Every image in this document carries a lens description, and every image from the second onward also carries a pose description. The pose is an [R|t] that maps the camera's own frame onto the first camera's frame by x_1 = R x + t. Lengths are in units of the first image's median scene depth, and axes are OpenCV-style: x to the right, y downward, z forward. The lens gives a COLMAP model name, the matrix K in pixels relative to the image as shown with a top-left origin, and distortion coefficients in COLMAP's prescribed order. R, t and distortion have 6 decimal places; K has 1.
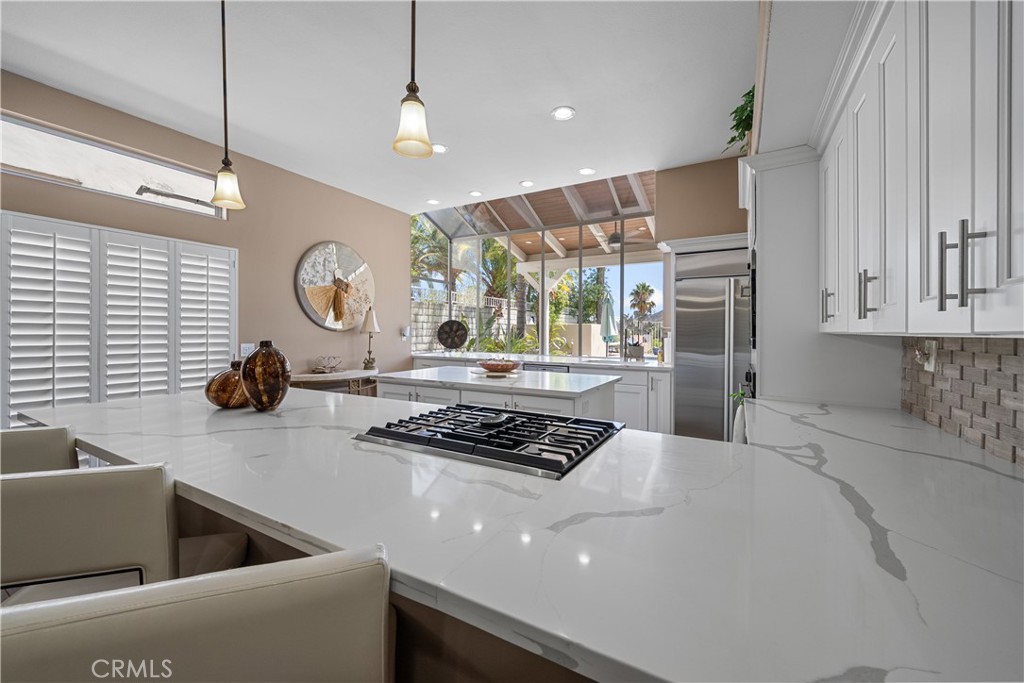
lens RADIAL K [[397.5, 0, 506.5], [0, 397.5, 331.8], [0, 0, 1]] dist [-0.002130, 0.000332]
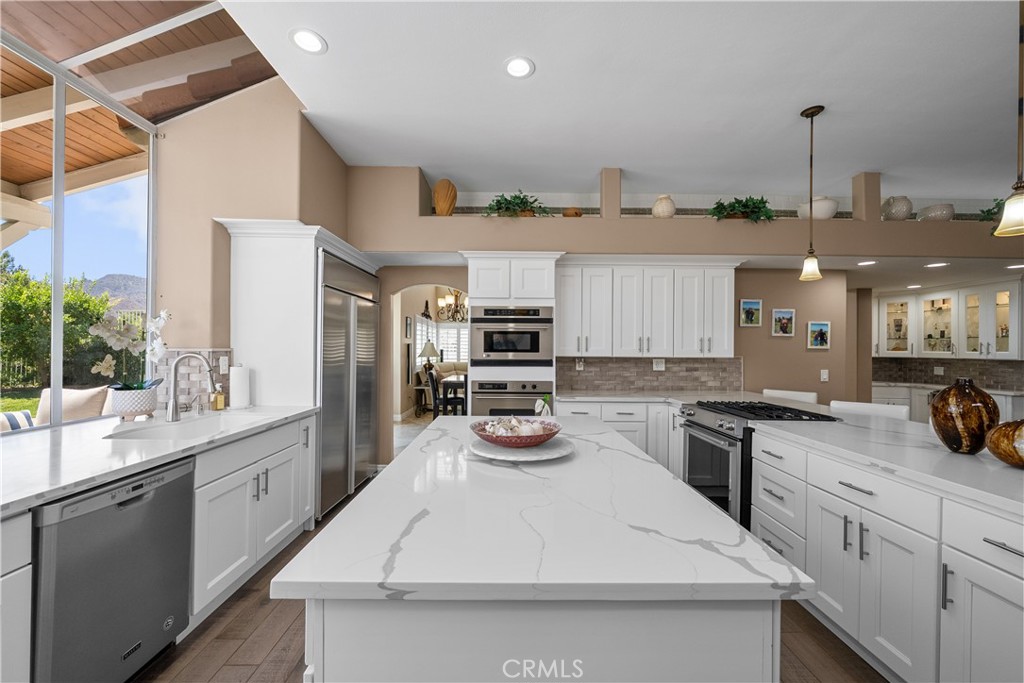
lens RADIAL K [[397.5, 0, 517.1], [0, 397.5, 348.3], [0, 0, 1]] dist [-0.002130, 0.000332]
pose [[-0.505035, -0.007245, 0.863069, -0.460376], [-0.007645, 0.999963, 0.003921, -0.024360], [-0.863065, -0.004618, -0.505072, 1.231272]]
